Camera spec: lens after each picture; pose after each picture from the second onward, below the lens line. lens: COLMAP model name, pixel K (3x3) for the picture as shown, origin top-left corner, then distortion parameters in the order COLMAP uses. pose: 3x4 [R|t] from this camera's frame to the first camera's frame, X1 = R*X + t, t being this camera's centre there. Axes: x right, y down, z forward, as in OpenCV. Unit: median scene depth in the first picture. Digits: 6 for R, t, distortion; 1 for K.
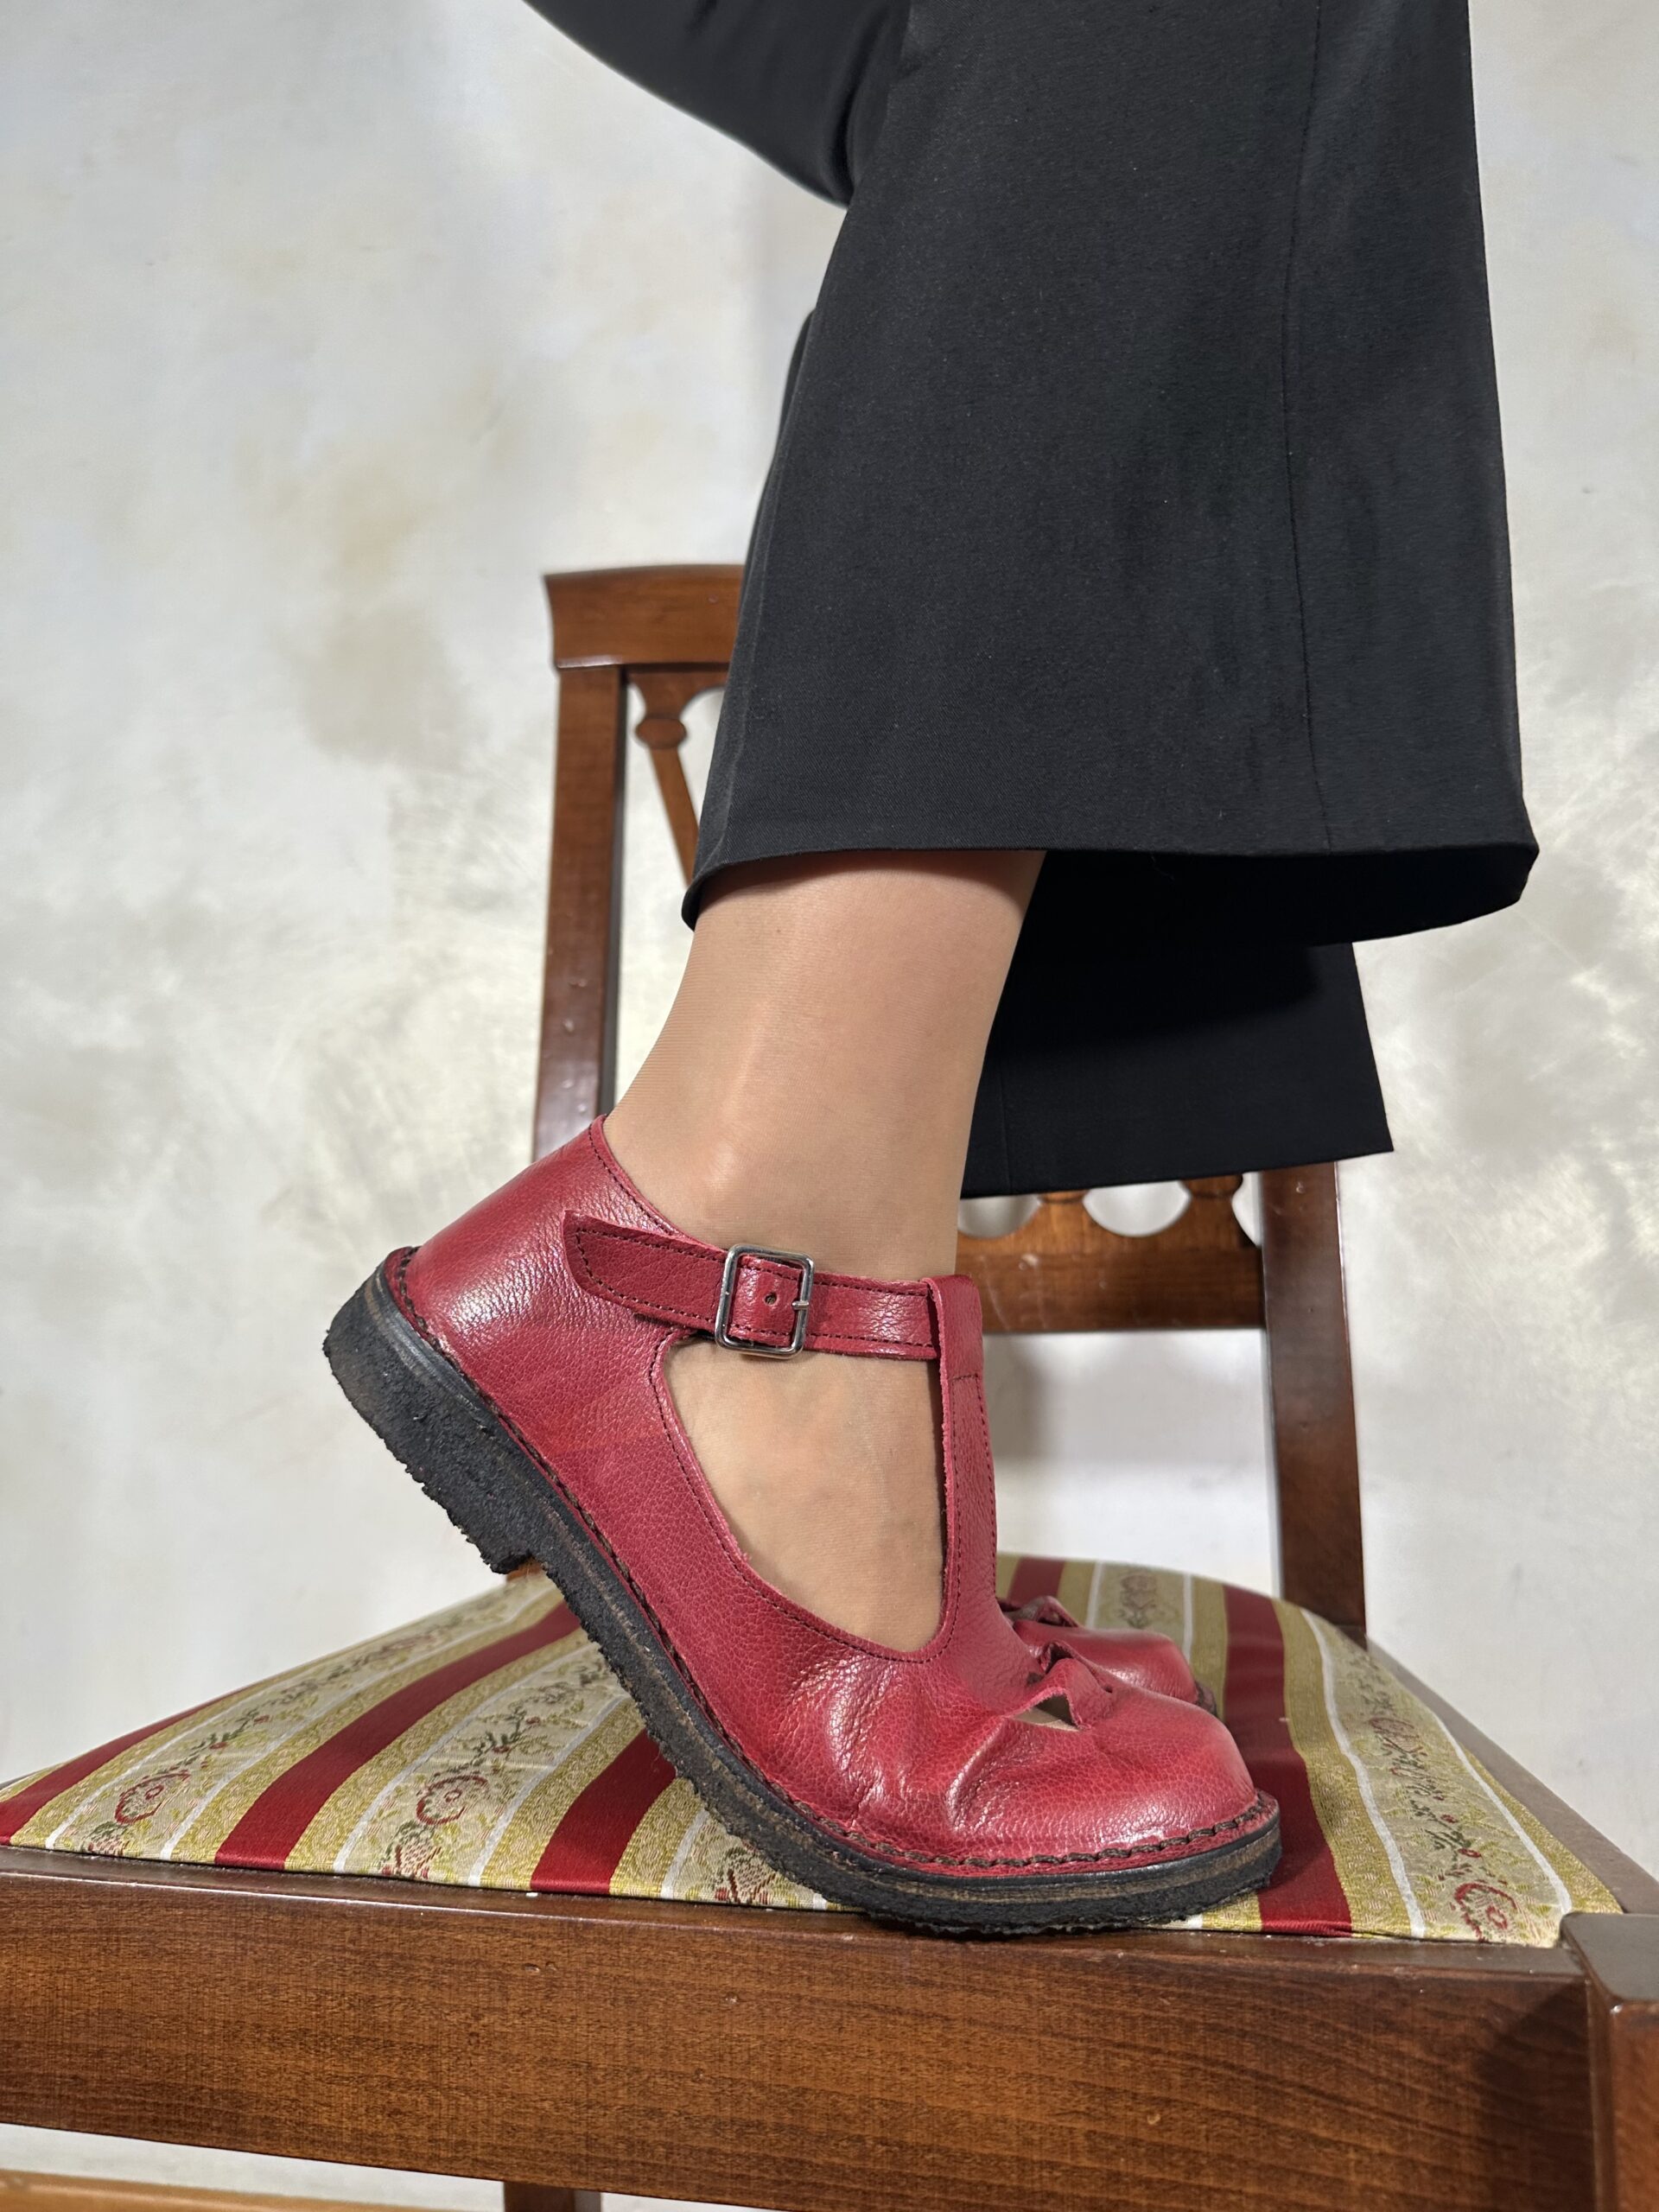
lens RADIAL K [[1603.3, 0, 832.7], [0, 1603.3, 1111.8], [0, 0, 1]] dist [-0.005209, -0.009441]
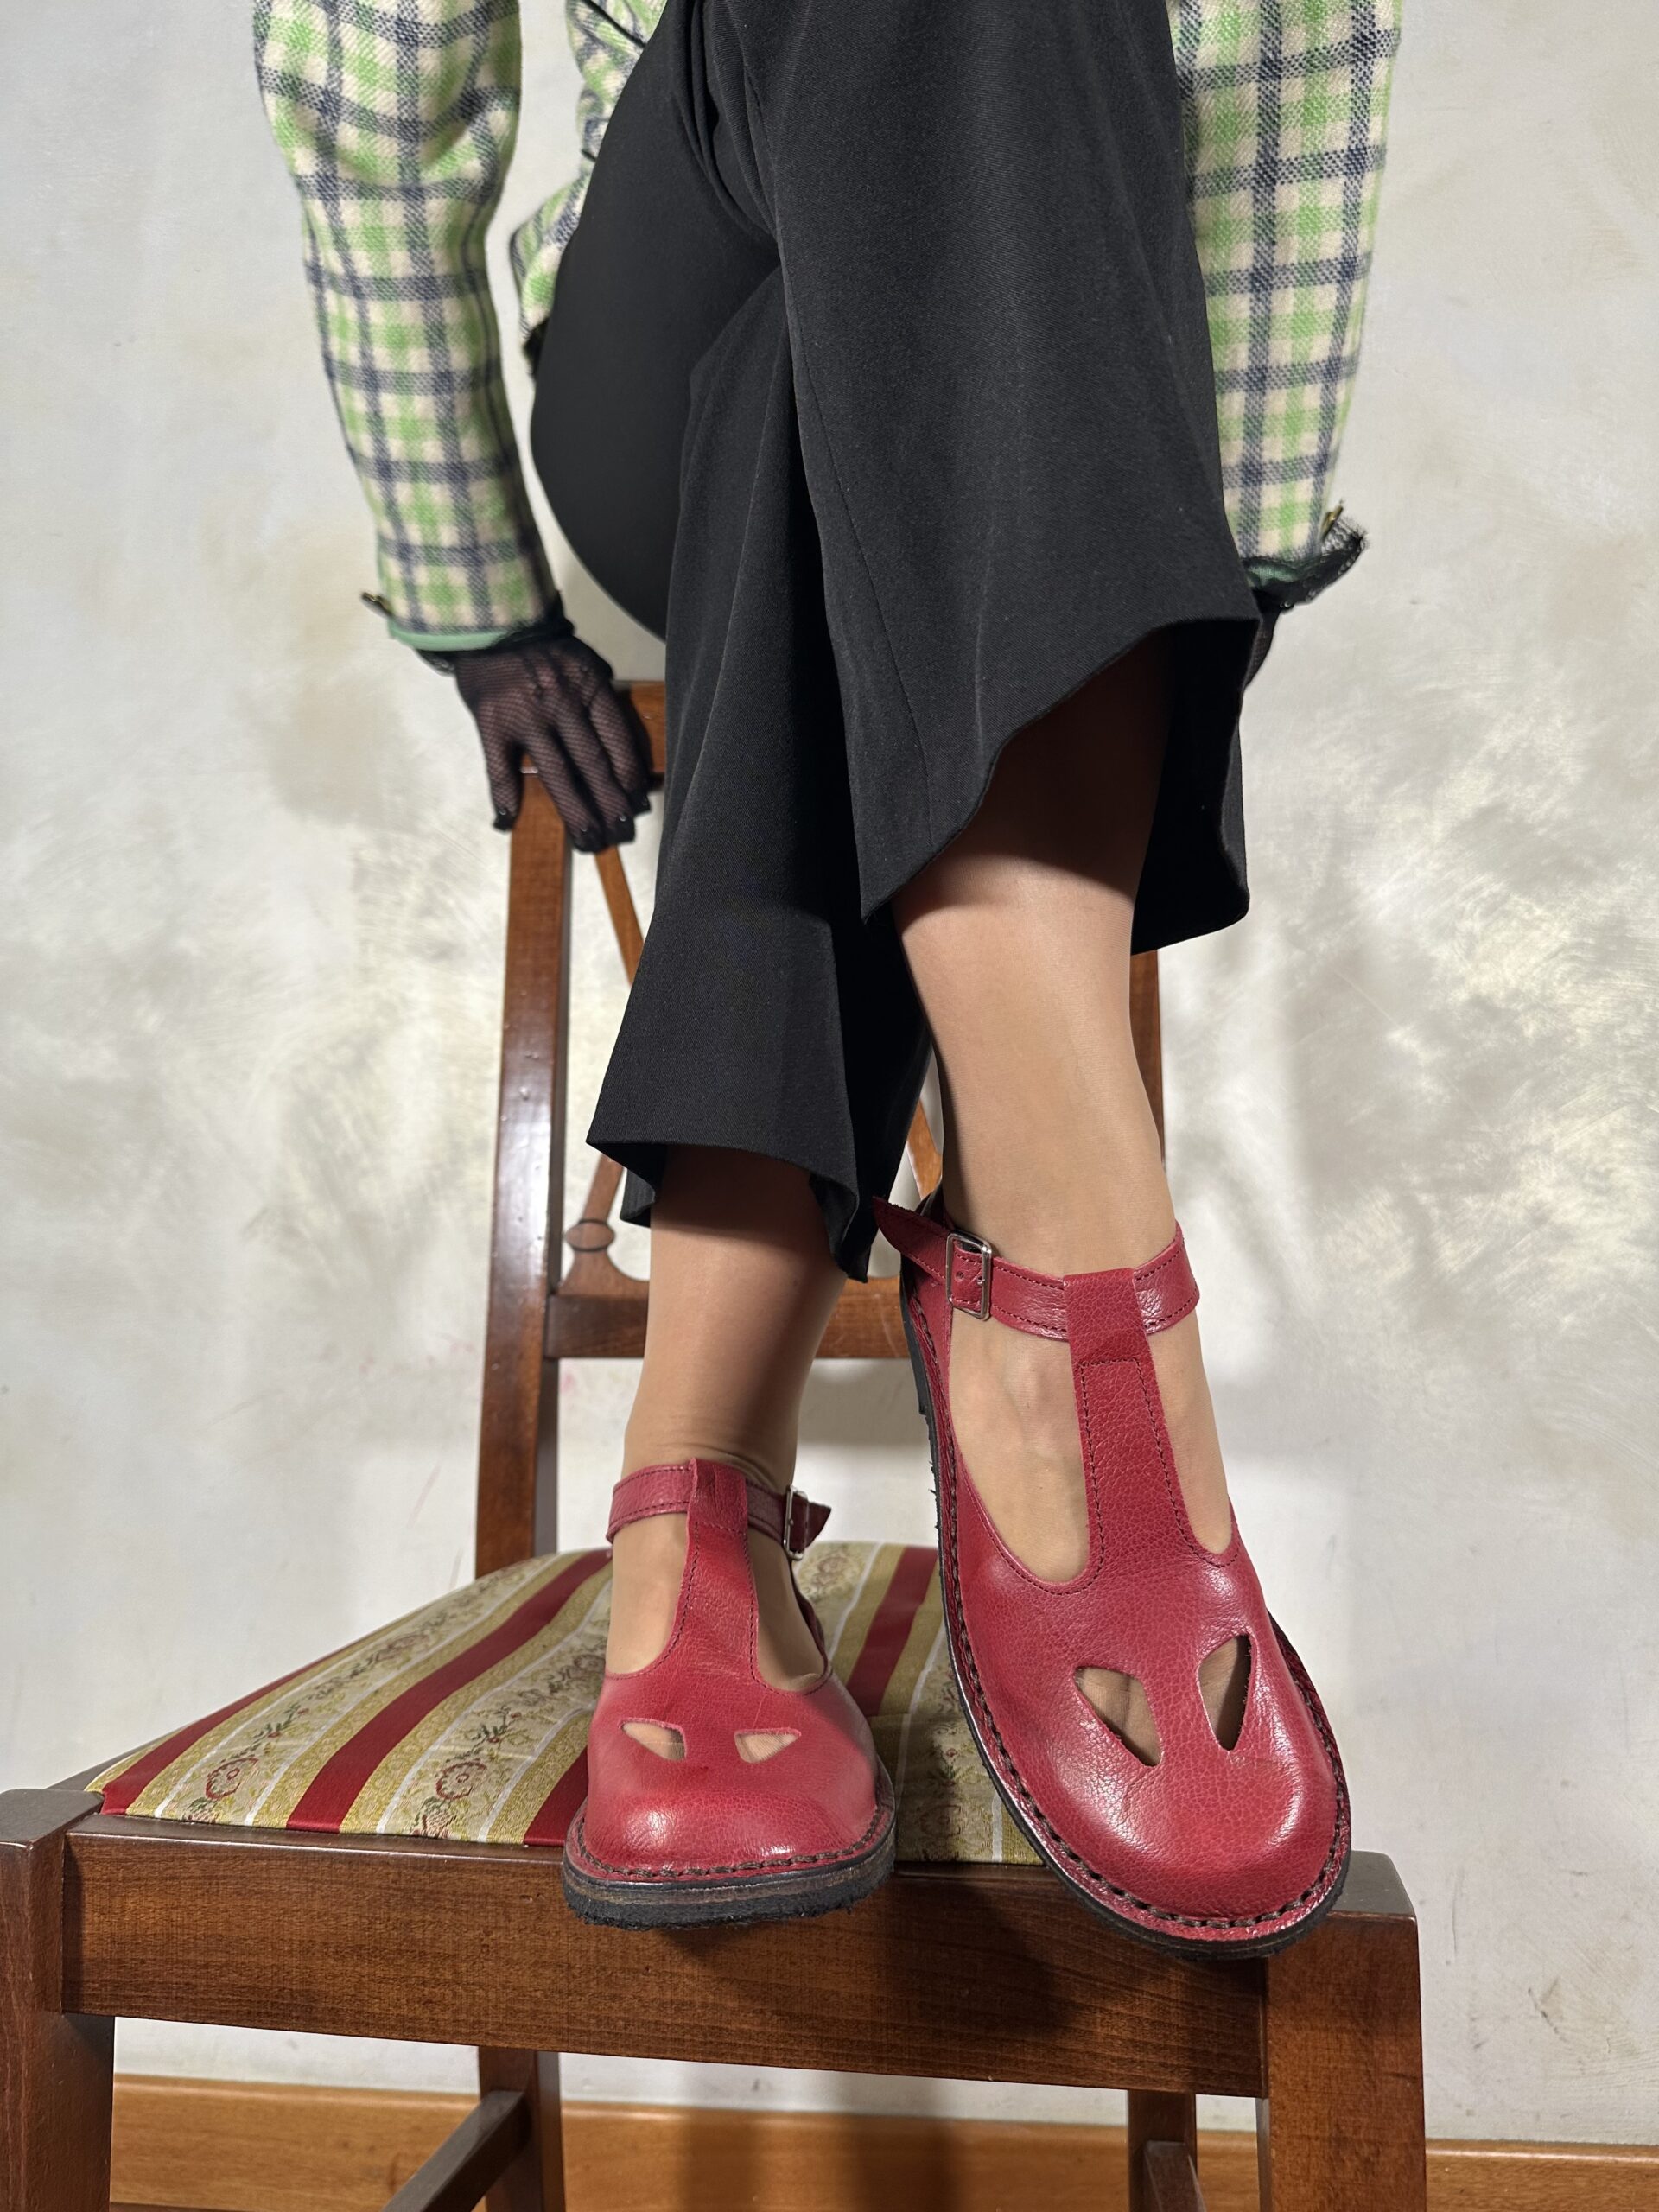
lens RADIAL K [[1603.3, 0, 831.4], [0, 1603.3, 1106.8], [0, 0, 1]] dist [-0.005209, -0.009441]
pose [[0.999074, -0.000612, 0.043024, 0.007302], [-0.001481, 0.998818, 0.048593, -0.089008], [-0.043002, -0.048612, 0.997892, -0.147973]]
